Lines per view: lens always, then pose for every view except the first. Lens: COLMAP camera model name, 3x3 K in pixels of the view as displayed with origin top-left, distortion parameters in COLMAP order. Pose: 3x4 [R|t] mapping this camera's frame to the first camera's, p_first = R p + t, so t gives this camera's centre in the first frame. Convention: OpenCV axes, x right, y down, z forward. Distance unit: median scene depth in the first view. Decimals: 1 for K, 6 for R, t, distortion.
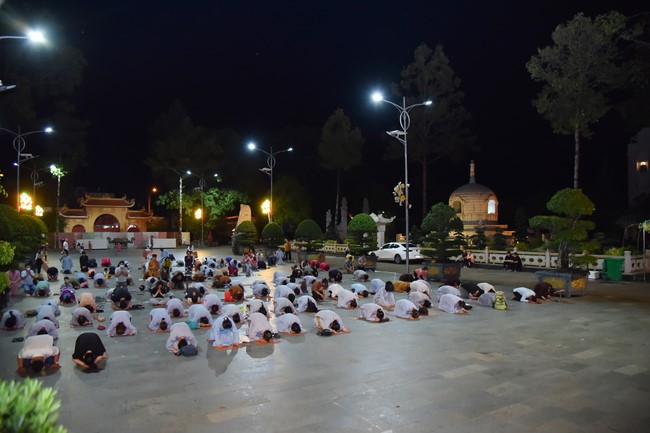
lens RADIAL K [[462.3, 0, 325.7], [0, 462.3, 217.6], [0, 0, 1]] dist [-0.111139, 0.057835]
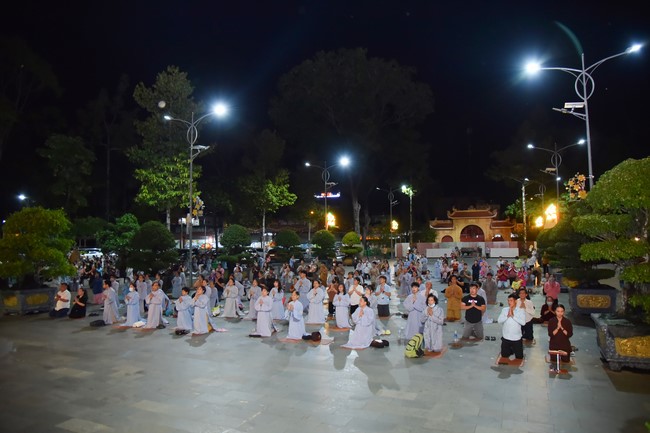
lens RADIAL K [[447.0, 0, 325.0], [0, 447.0, 216.5], [0, 0, 1]] dist [-0.114932, 0.063236]
pose [[0.575370, -0.047166, -0.816532, 0.188557], [0.028254, 0.998886, -0.037791, 0.002108], [0.817405, -0.001326, 0.576062, 0.111075]]
